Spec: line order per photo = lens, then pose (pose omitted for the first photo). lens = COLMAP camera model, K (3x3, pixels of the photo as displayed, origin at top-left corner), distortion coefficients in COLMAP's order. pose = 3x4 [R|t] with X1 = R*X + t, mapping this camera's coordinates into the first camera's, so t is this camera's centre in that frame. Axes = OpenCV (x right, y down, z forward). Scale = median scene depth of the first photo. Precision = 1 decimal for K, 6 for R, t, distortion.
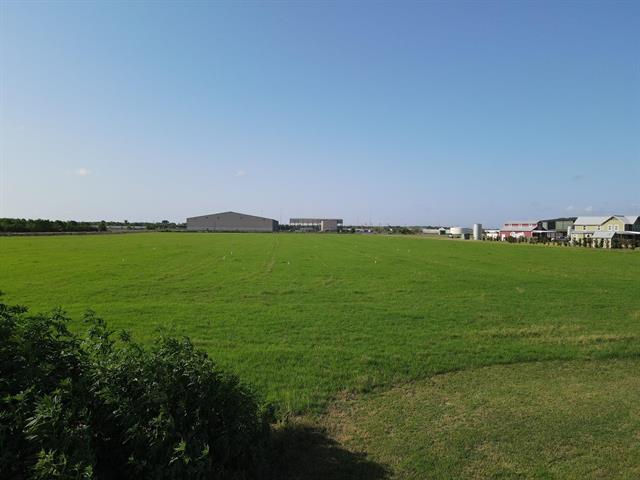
lens RADIAL K [[466.3, 0, 322.6], [0, 466.3, 220.9], [0, 0, 1]] dist [0.009593, 0.011920]
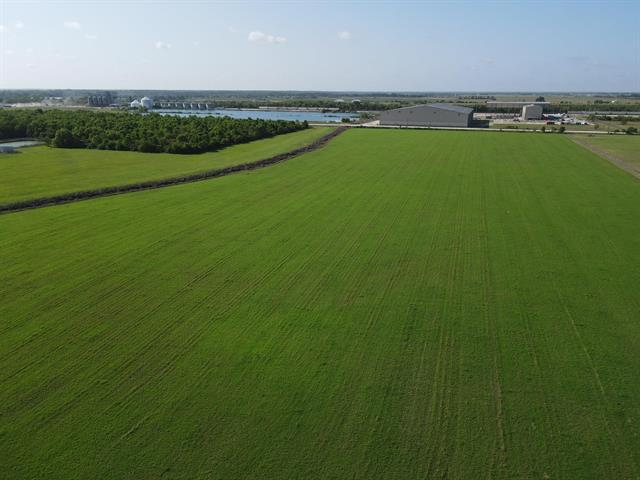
lens RADIAL K [[466.3, 0, 321.1], [0, 466.3, 240.9], [0, 0, 1]] dist [0.009593, 0.011920]
pose [[0.926173, 0.107652, -0.361408, -0.044612], [0.014510, 0.947504, 0.319416, -0.210133], [0.376821, -0.301078, 0.875990, -0.044504]]
